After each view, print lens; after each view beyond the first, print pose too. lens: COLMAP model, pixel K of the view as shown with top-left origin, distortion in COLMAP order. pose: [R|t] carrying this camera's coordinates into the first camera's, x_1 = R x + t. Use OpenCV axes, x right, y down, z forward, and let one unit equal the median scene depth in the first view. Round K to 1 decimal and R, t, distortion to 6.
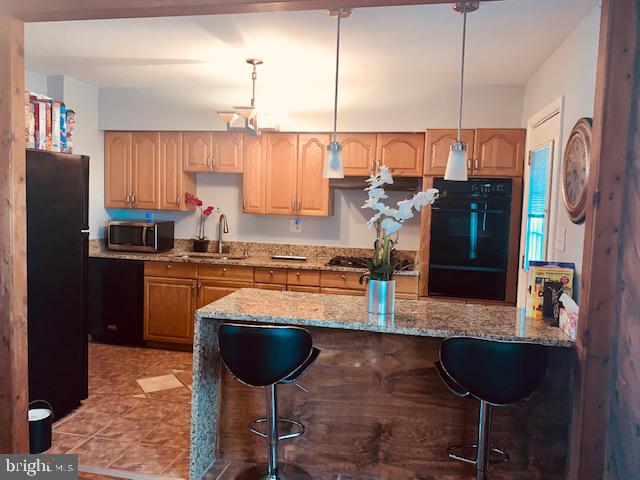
lens RADIAL K [[494.5, 0, 320.0], [0, 494.5, 240.0], [0, 0, 1]] dist [0.172630, -0.432246]
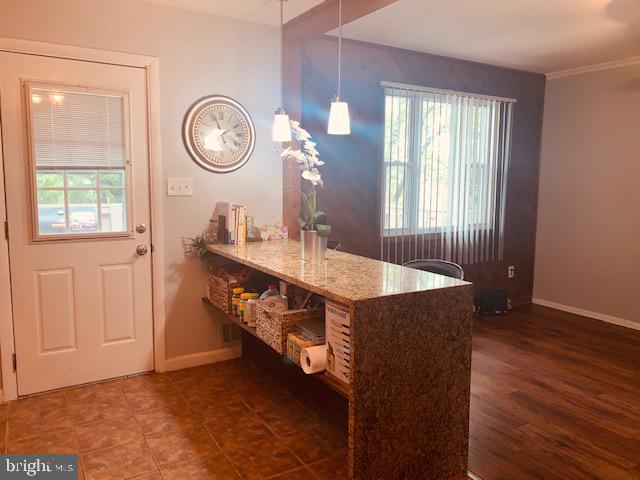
lens RADIAL K [[496.3, 0, 314.9], [0, 496.3, 234.0], [0, 0, 1]] dist [0.006276, -0.001083]
pose [[-0.671884, -0.126257, 0.729815, -0.370910], [0.027257, 0.980481, 0.194716, -0.068185], [-0.740154, 0.150719, -0.655328, 0.942567]]
